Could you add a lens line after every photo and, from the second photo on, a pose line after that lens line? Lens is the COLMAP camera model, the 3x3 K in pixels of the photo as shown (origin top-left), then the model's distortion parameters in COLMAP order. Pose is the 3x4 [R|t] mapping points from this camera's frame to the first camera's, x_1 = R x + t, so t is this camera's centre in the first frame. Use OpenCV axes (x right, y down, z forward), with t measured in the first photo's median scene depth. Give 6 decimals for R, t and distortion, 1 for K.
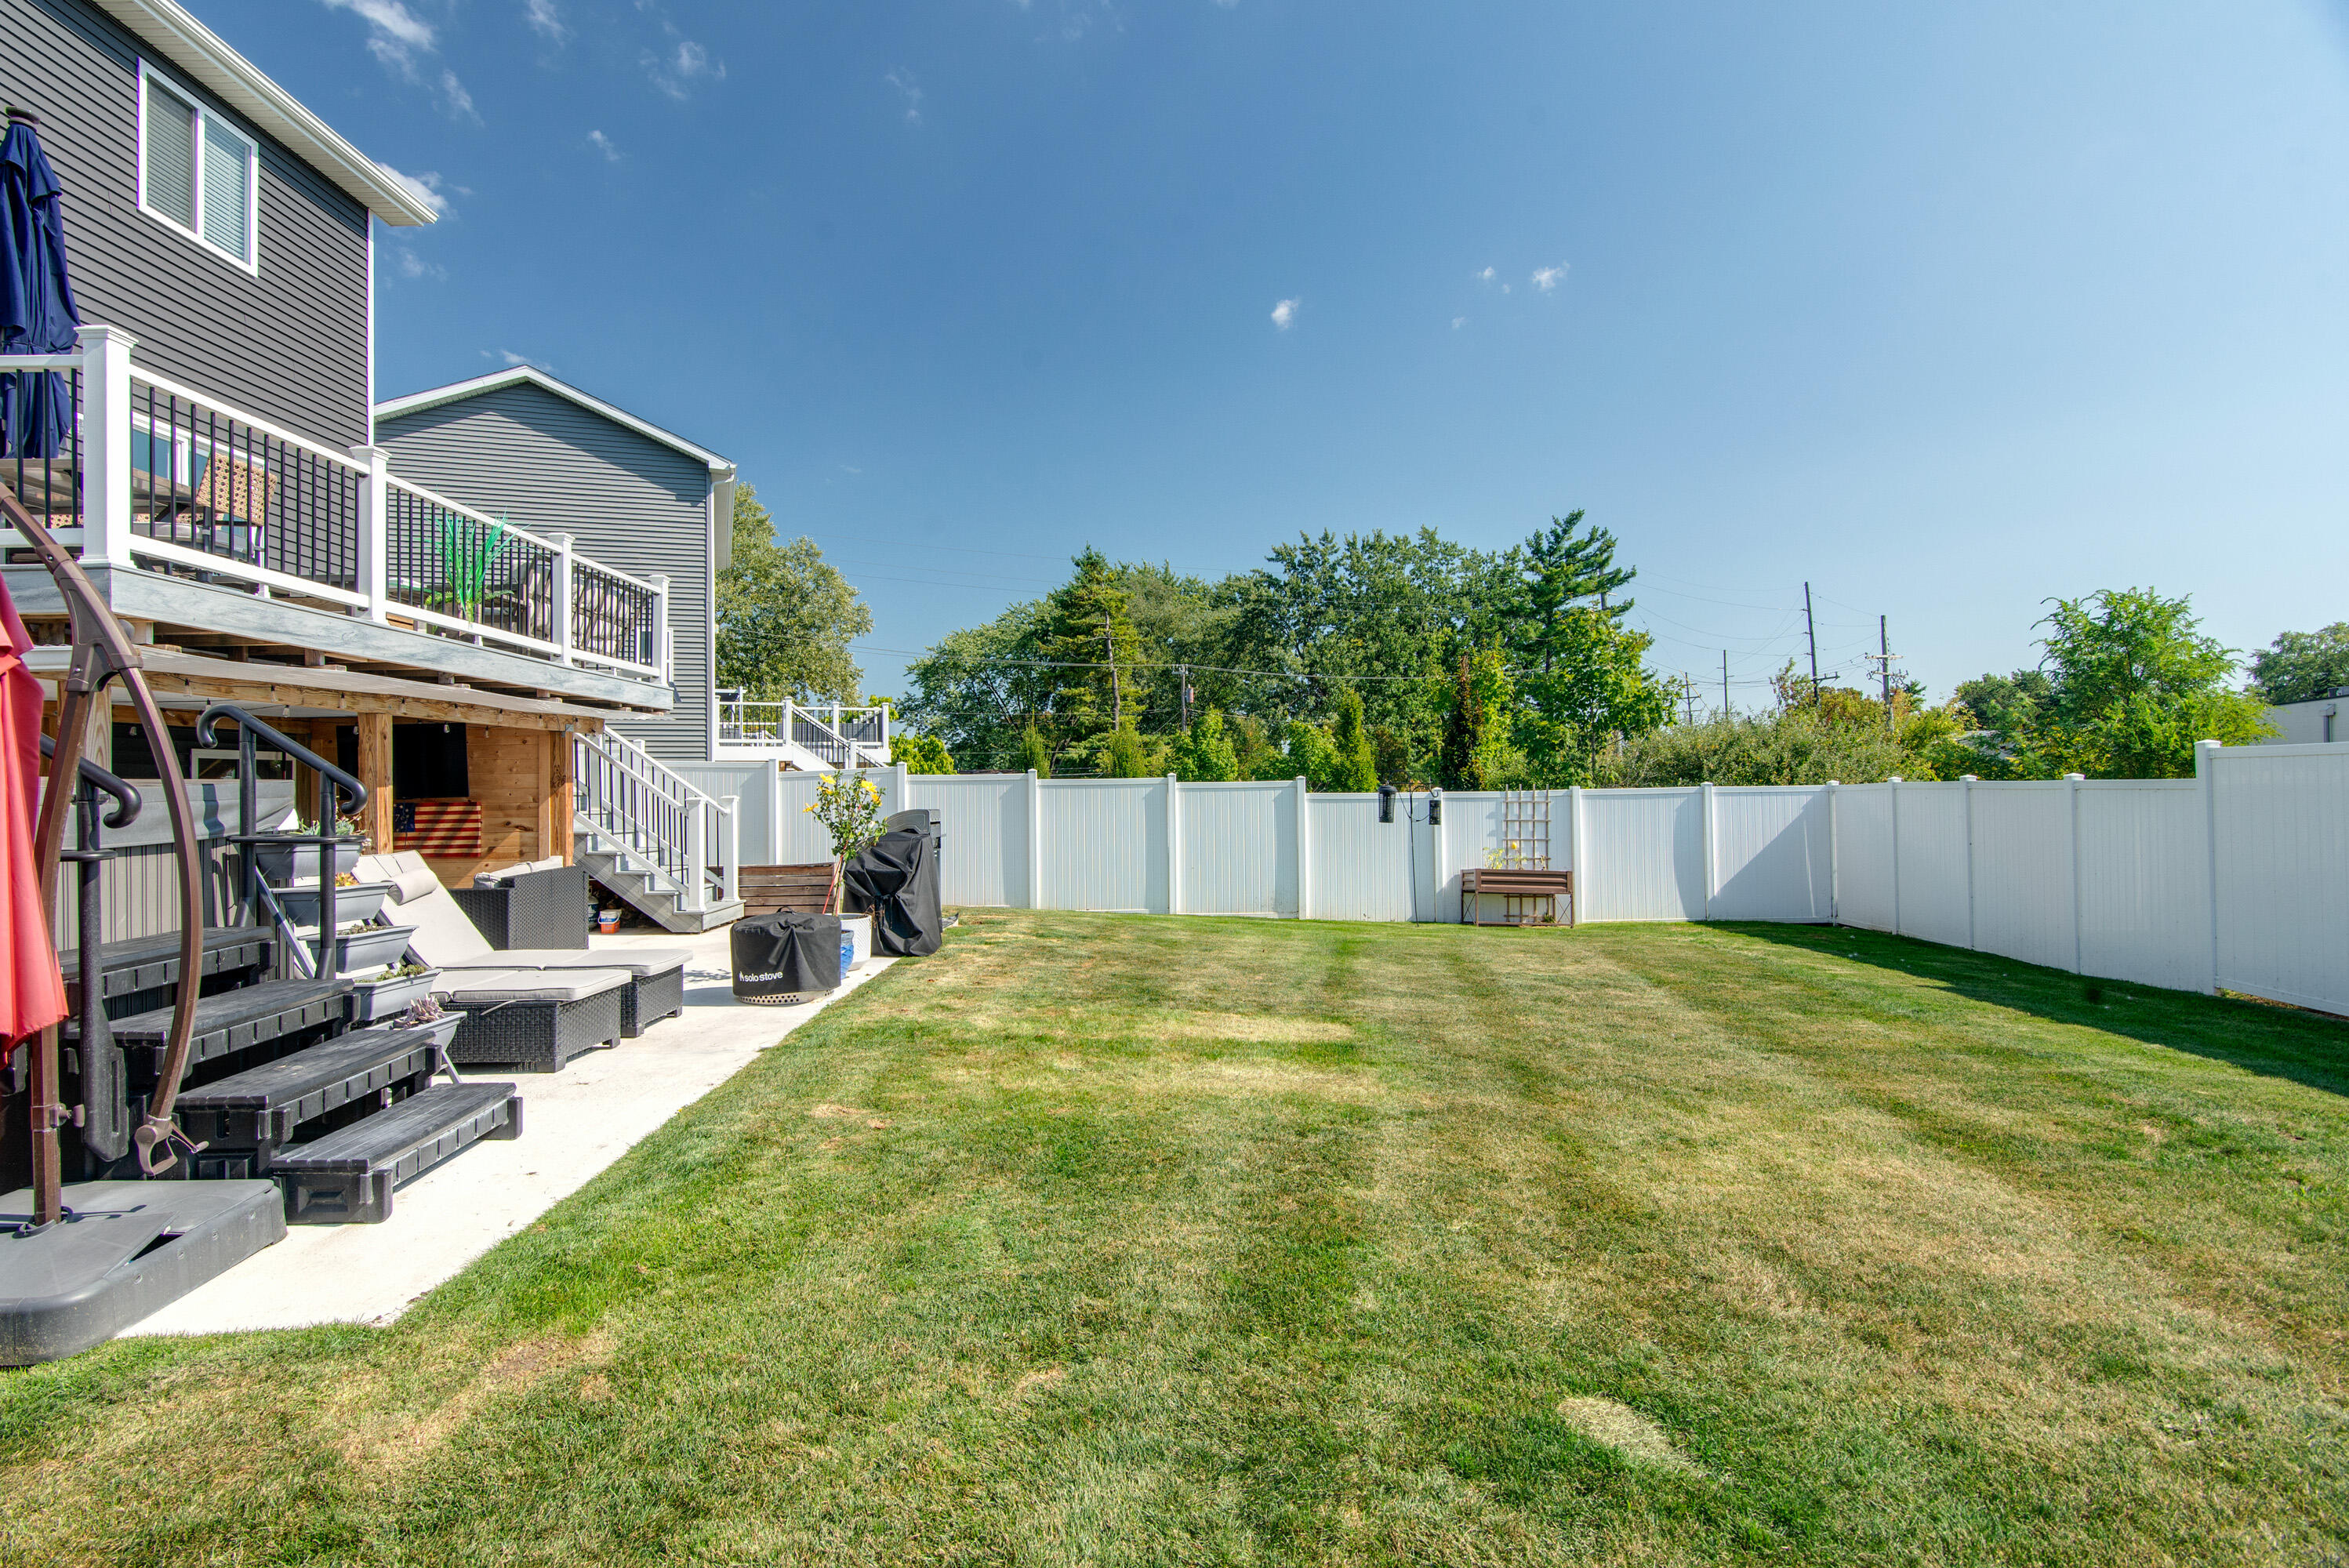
lens RADIAL K [[1136.5, 0, 1174.5], [0, 1136.5, 784.0], [0, 0, 1]] dist [0.001171, 0.000645]
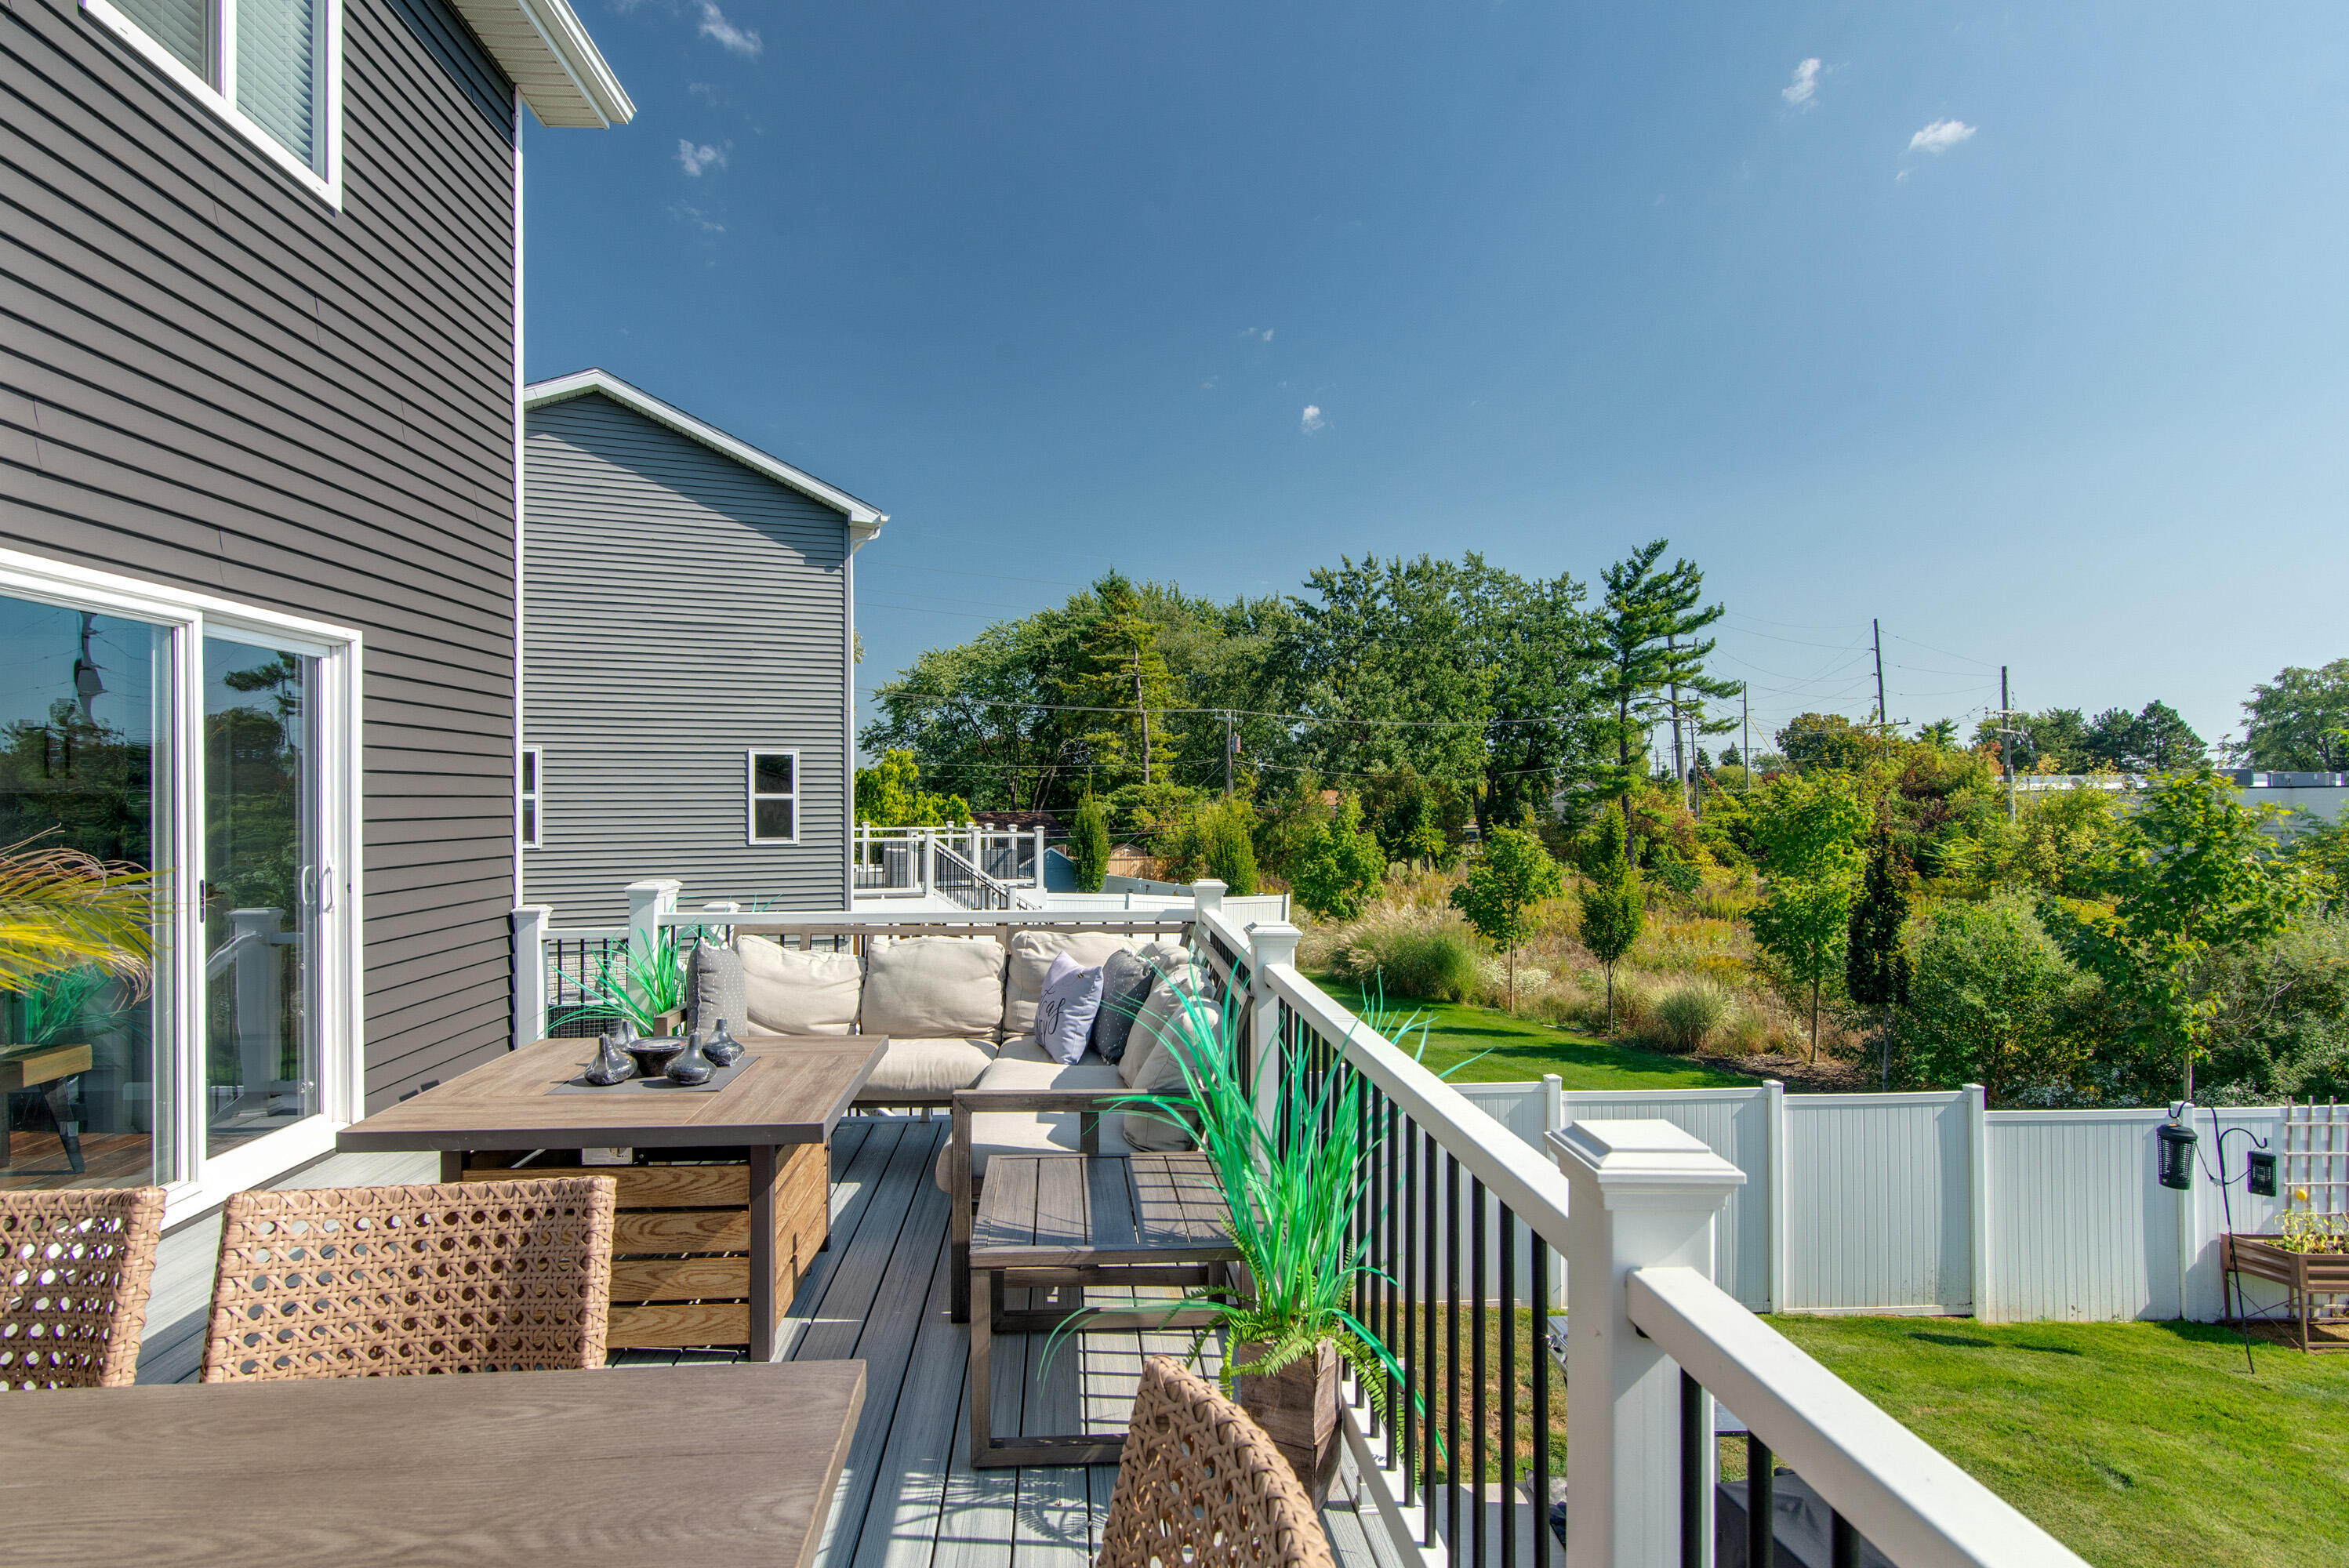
lens RADIAL K [[1189.1, 0, 1170.5], [0, 1189.1, 816.0], [0, 0, 1]] dist [0.001773, -0.000723]
pose [[0.998766, 0.009033, 0.048841, -0.074535], [-0.009760, 0.999845, 0.014668, -0.032741], [-0.048701, -0.015127, 0.998699, 0.077048]]
